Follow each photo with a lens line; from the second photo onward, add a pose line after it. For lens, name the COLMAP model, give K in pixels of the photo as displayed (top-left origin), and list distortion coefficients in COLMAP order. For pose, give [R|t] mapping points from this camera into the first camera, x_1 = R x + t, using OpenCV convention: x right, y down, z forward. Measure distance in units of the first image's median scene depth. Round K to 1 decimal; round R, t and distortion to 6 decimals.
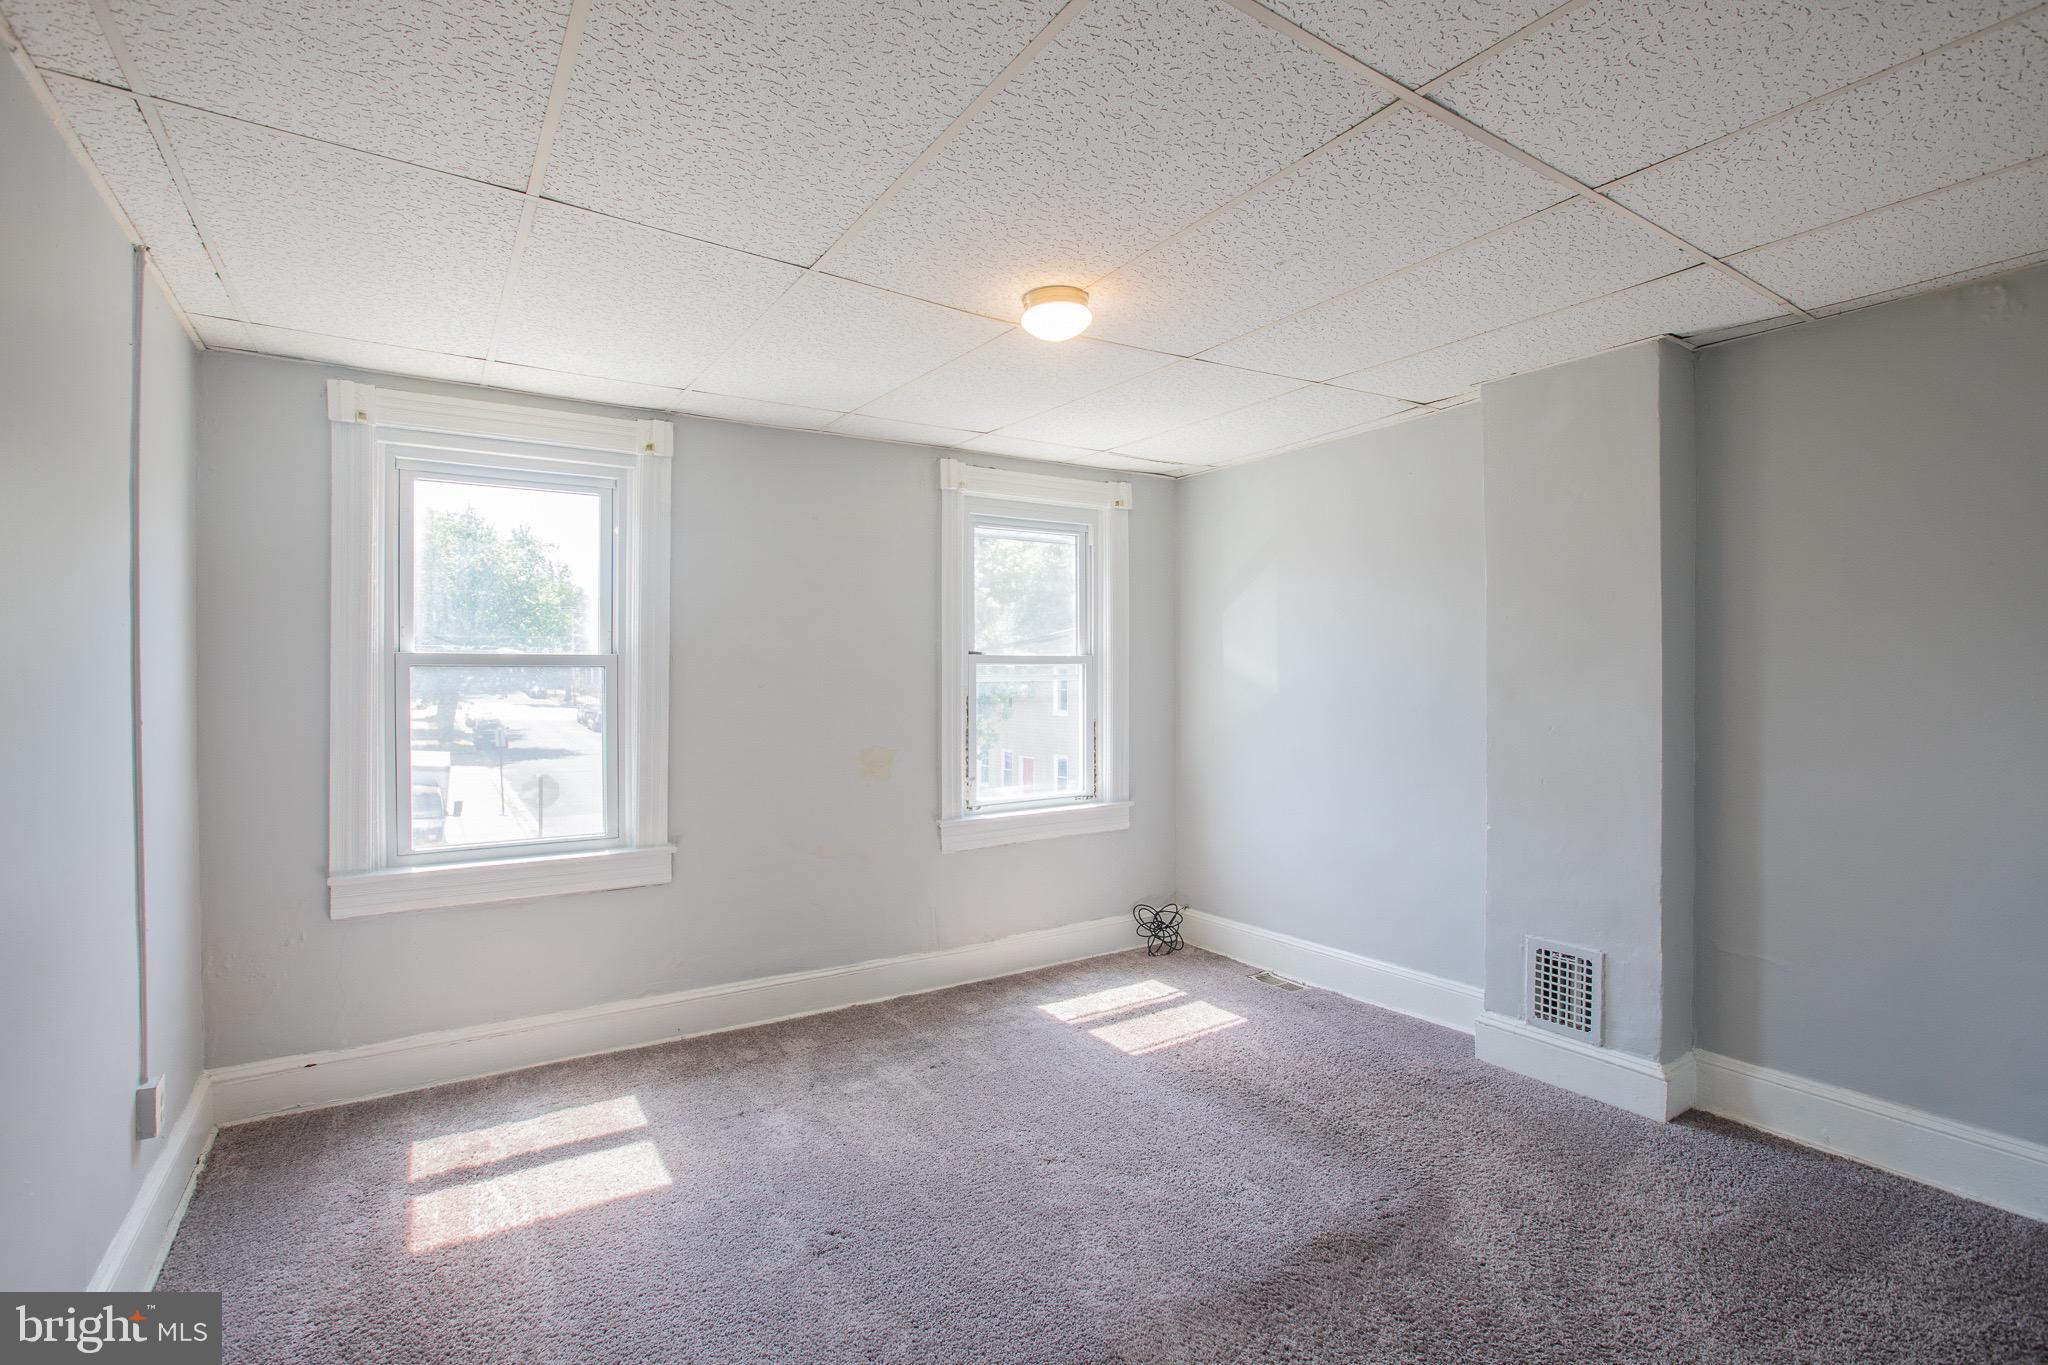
lens RADIAL K [[980.2, 0, 1024.7], [0, 980.2, 681.1], [0, 0, 1]] dist [-0.040643, 0.014689]
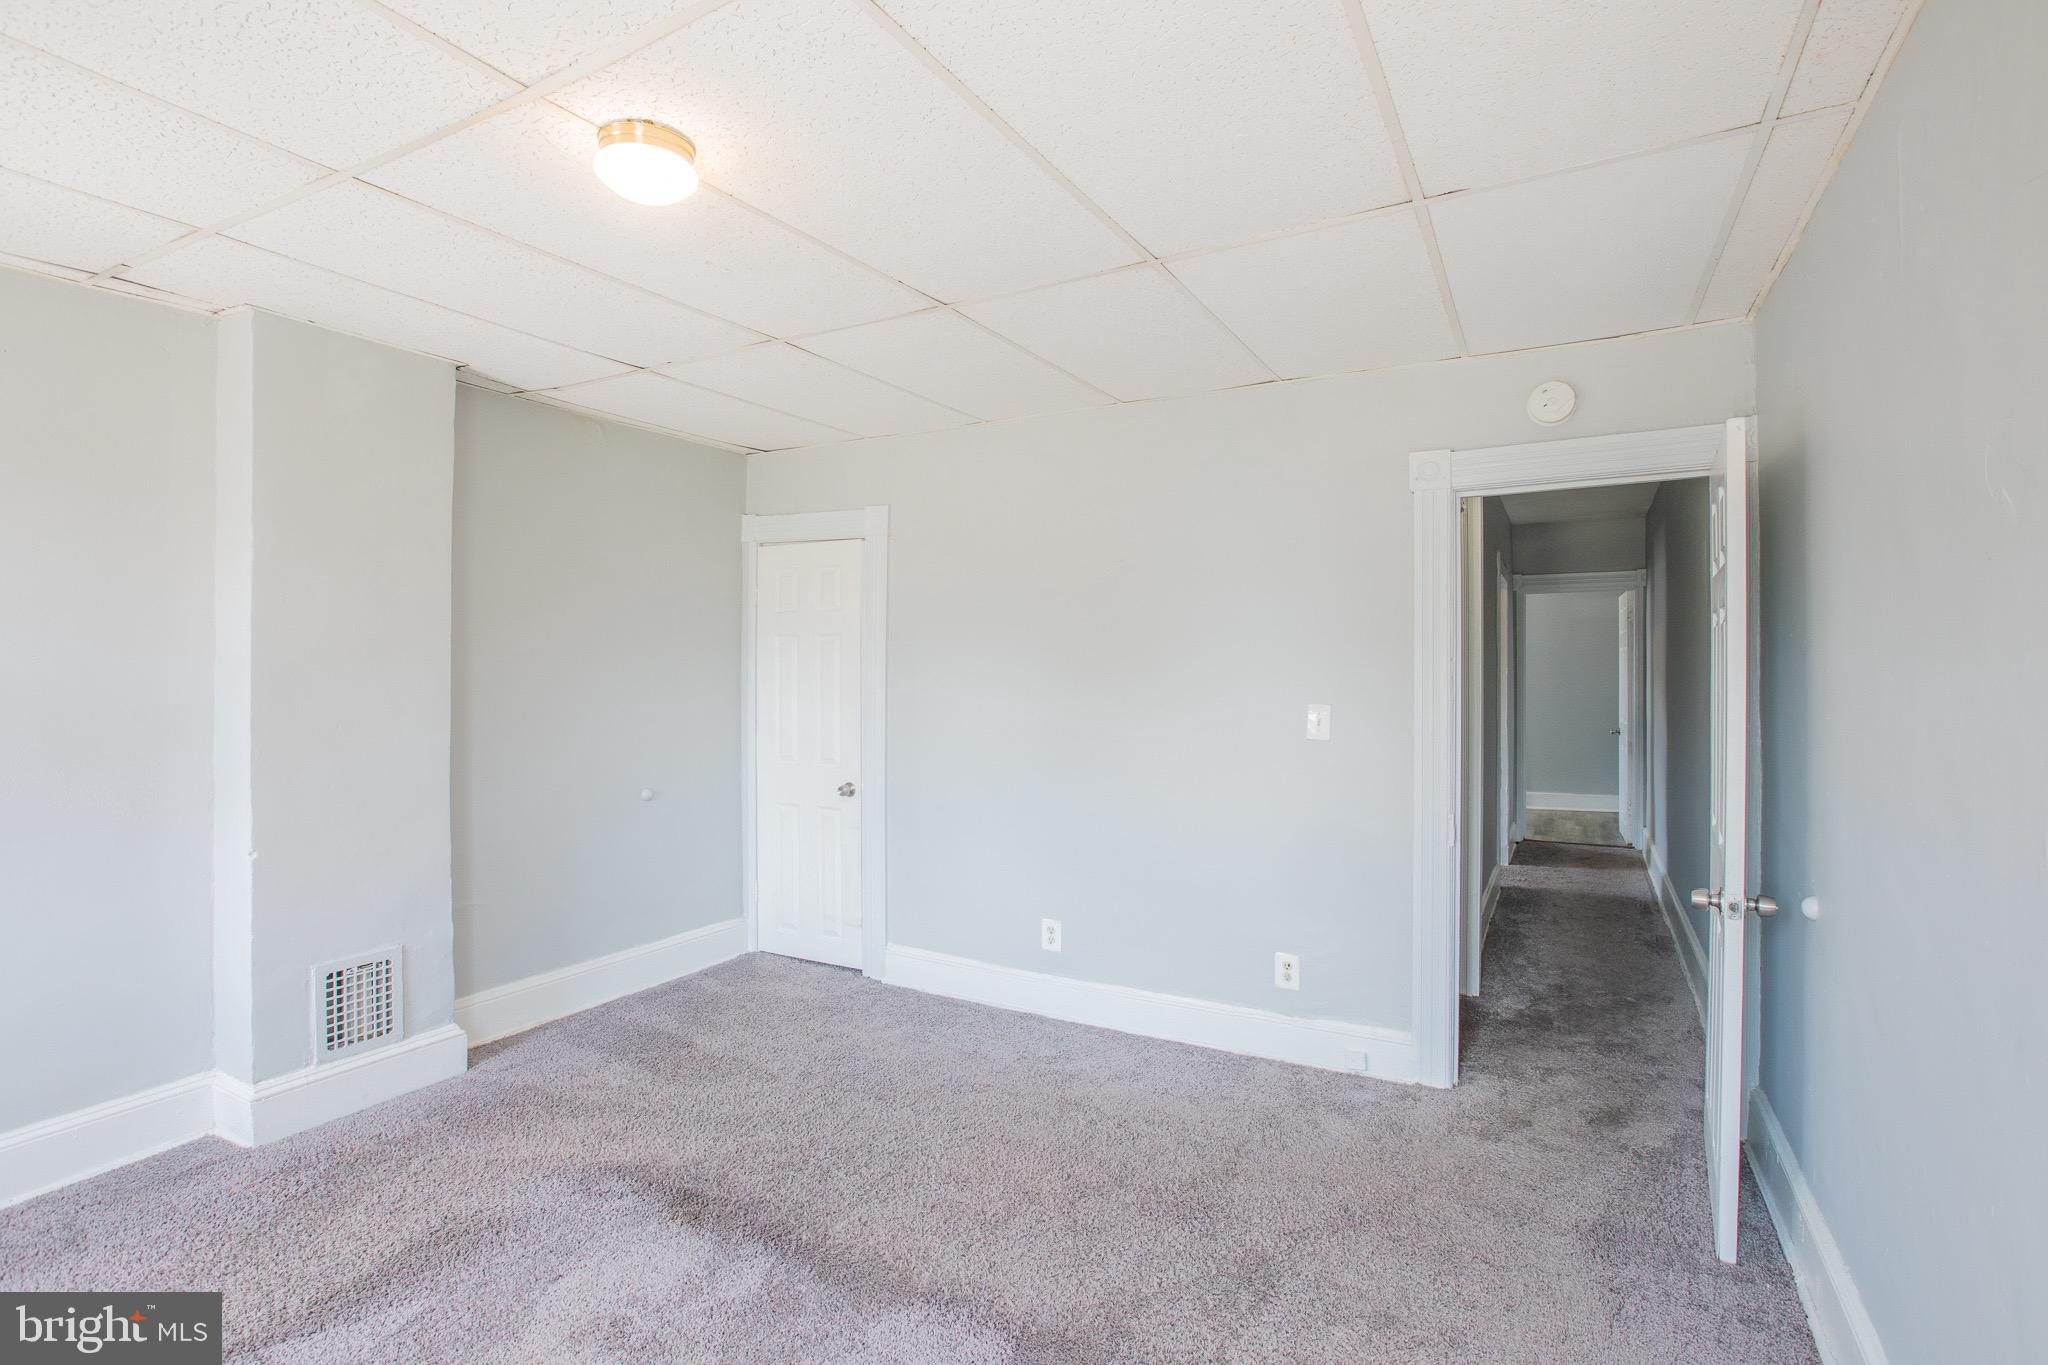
lens RADIAL K [[980.2, 0, 1021.3], [0, 980.2, 670.0], [0, 0, 1]] dist [-0.040643, 0.014689]
pose [[-0.462545, 0.003660, 0.886588, -0.599923], [0.007228, 0.999974, -0.000357, -0.000067], [-0.886567, 0.006243, -0.462559, 0.908442]]
